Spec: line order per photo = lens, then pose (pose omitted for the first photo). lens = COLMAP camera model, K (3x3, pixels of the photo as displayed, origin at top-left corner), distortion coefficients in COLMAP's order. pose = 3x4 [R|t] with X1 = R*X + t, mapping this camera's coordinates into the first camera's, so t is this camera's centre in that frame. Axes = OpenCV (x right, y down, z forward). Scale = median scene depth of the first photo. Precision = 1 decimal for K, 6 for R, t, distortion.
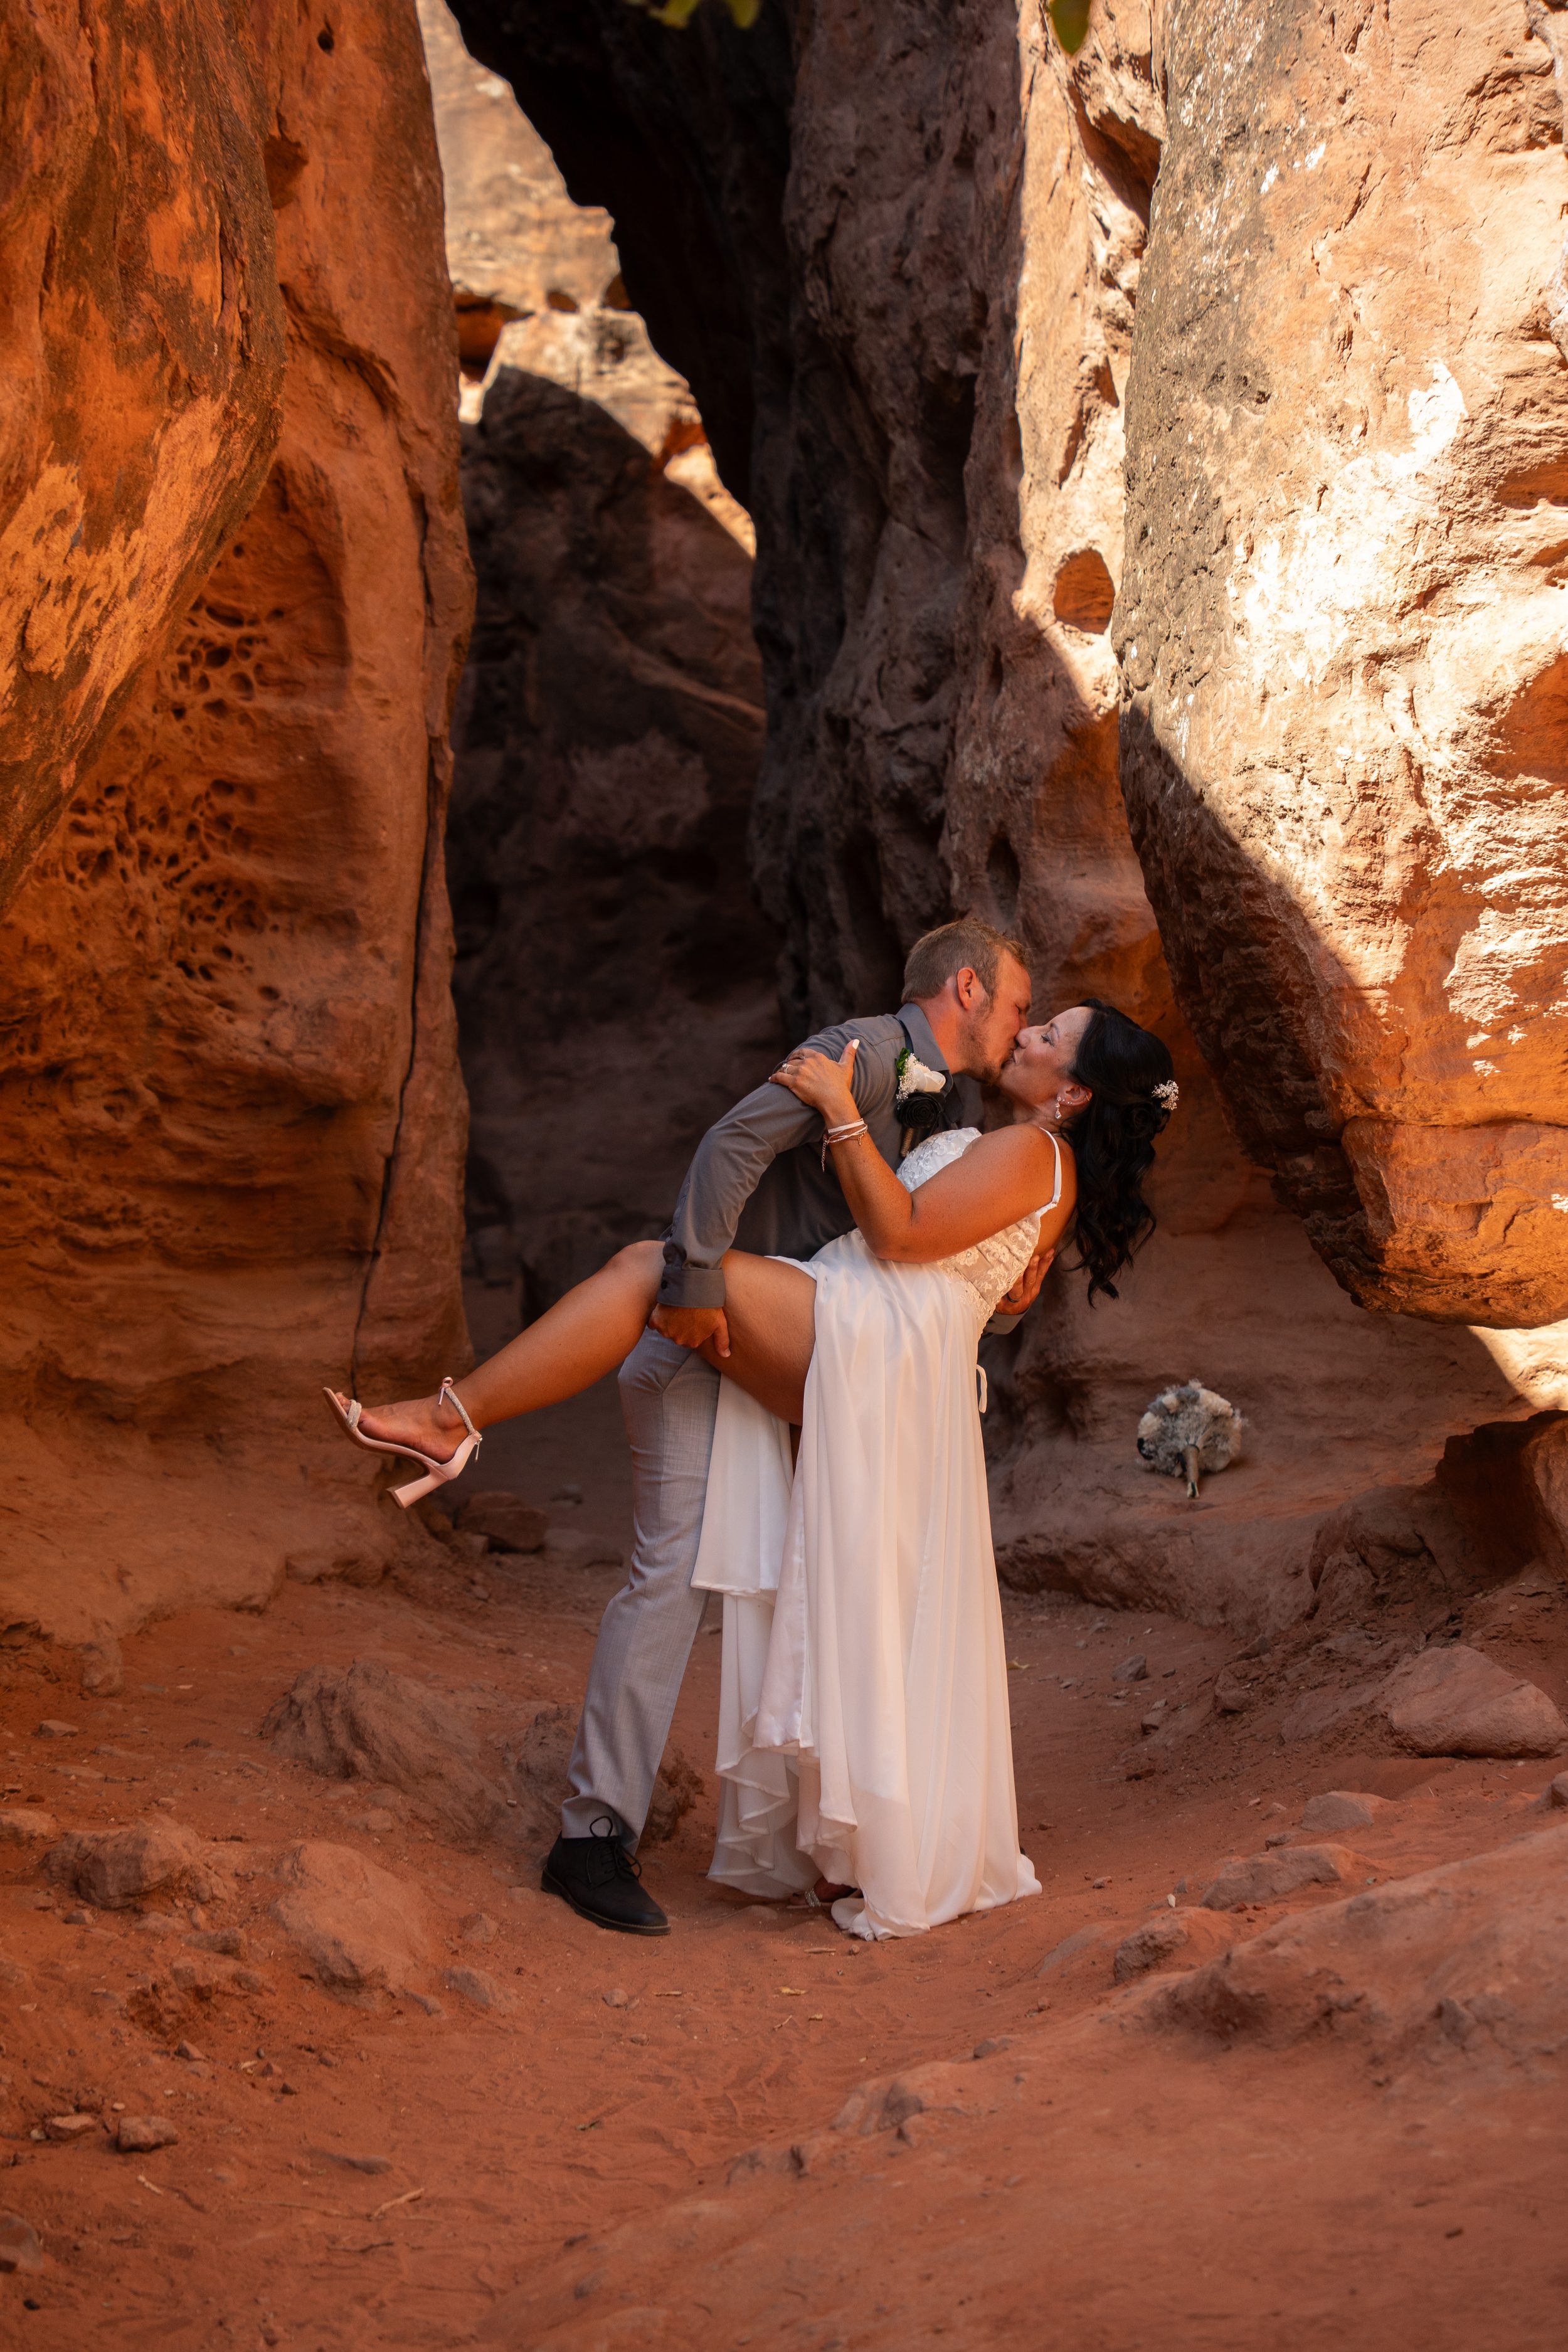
lens RADIAL K [[3353.8, 0, 784.0], [0, 3353.8, 1176.0], [0, 0, 1]] dist [0.233526, -0.165730]
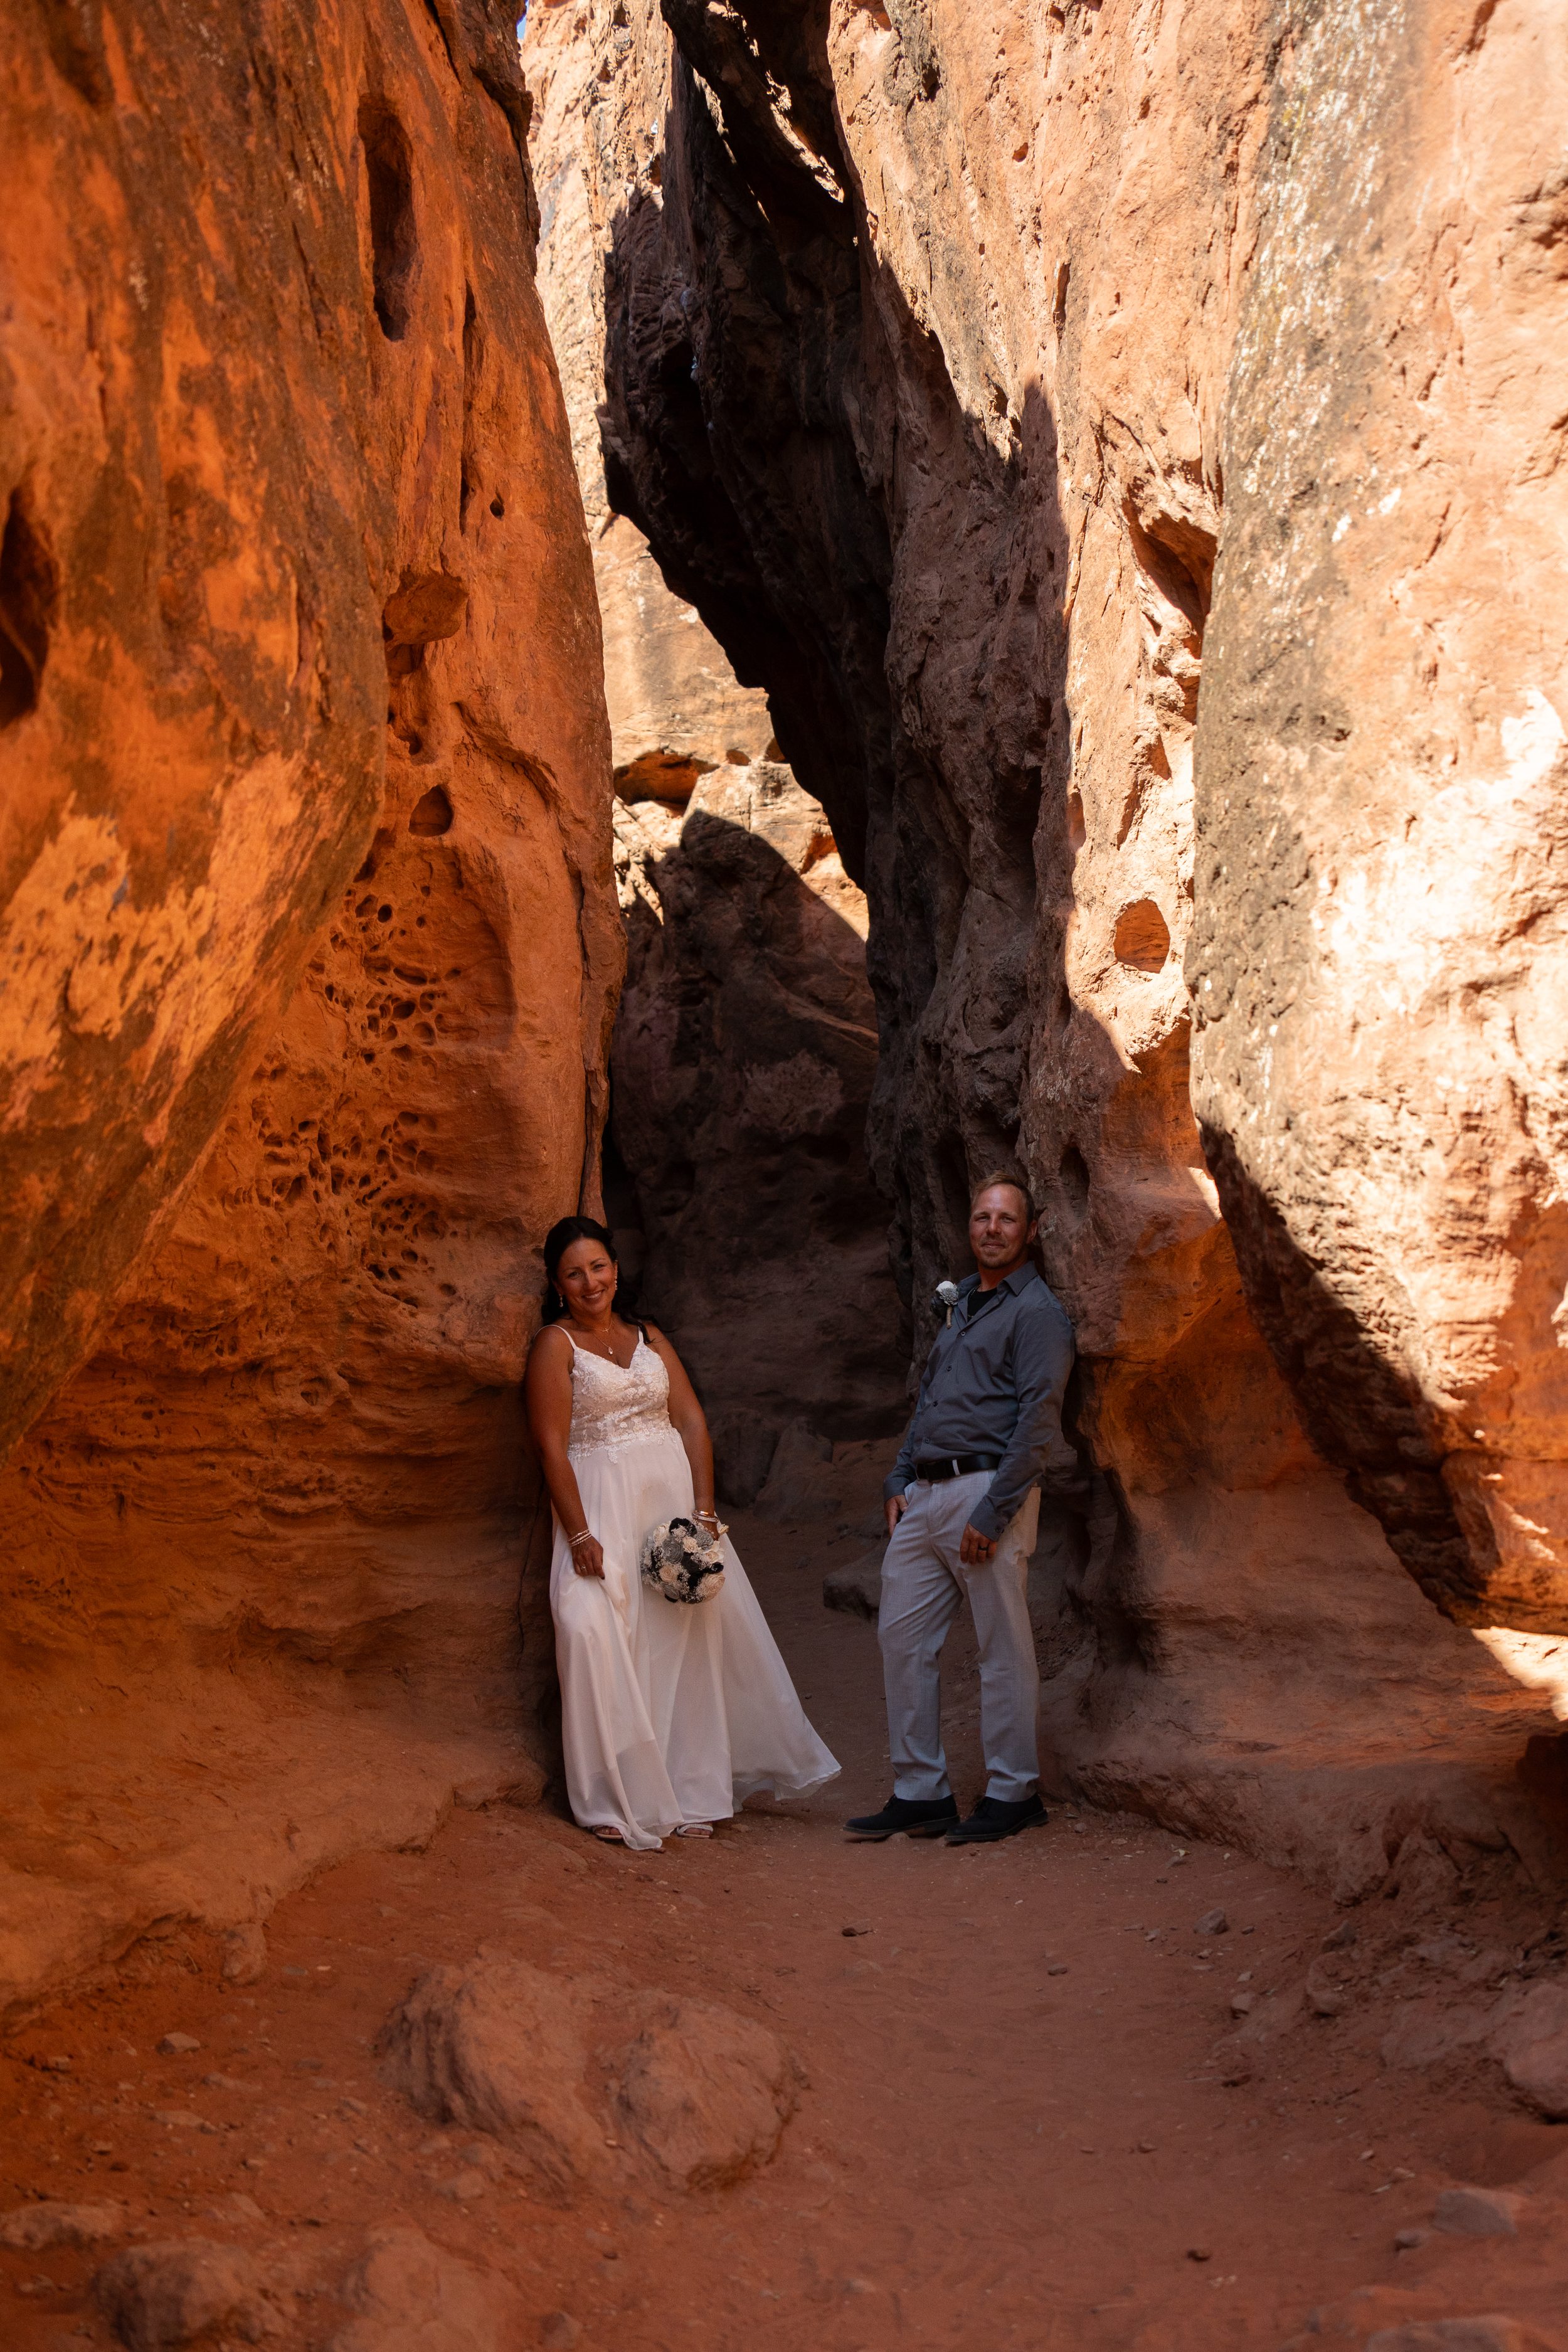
lens RADIAL K [[1538.9, 0, 784.0], [0, 1538.9, 1176.0], [0, 0, 1]] dist [0.023468, 0.002168]
pose [[0.995843, -0.011589, -0.090342, 0.015316], [0.008091, 0.999207, -0.038990, -0.079239], [0.090723, 0.038097, 0.995147, 0.520134]]
